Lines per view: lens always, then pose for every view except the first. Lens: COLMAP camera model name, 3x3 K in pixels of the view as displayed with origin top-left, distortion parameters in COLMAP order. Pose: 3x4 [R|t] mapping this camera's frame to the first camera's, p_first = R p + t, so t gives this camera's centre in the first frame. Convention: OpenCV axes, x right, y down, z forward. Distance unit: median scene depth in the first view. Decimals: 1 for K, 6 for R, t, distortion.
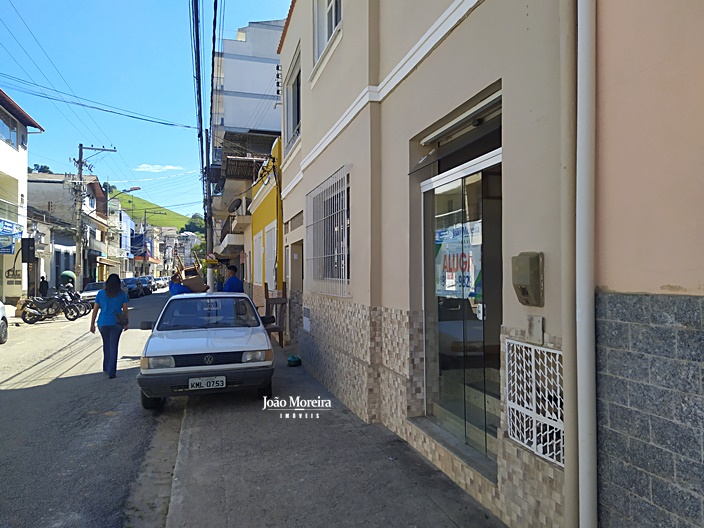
lens RADIAL K [[514.8, 0, 352.0], [0, 514.8, 264.0], [0, 0, 1]] dist [0.056691, -0.102491]
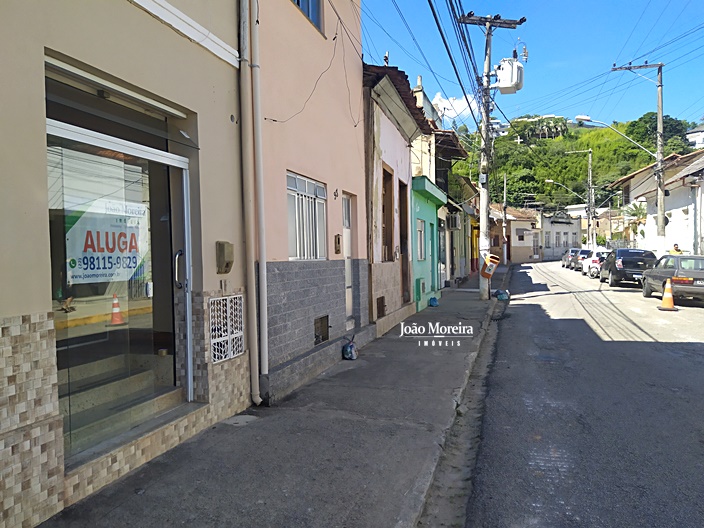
lens RADIAL K [[514.8, 0, 352.0], [0, 514.8, 264.0], [0, 0, 1]] dist [0.056691, -0.102491]
pose [[-0.839671, 0.018026, 0.542797, -0.860076], [0.016017, 0.999836, -0.008427, 0.067288], [-0.542860, 0.001618, -0.839822, 2.071555]]
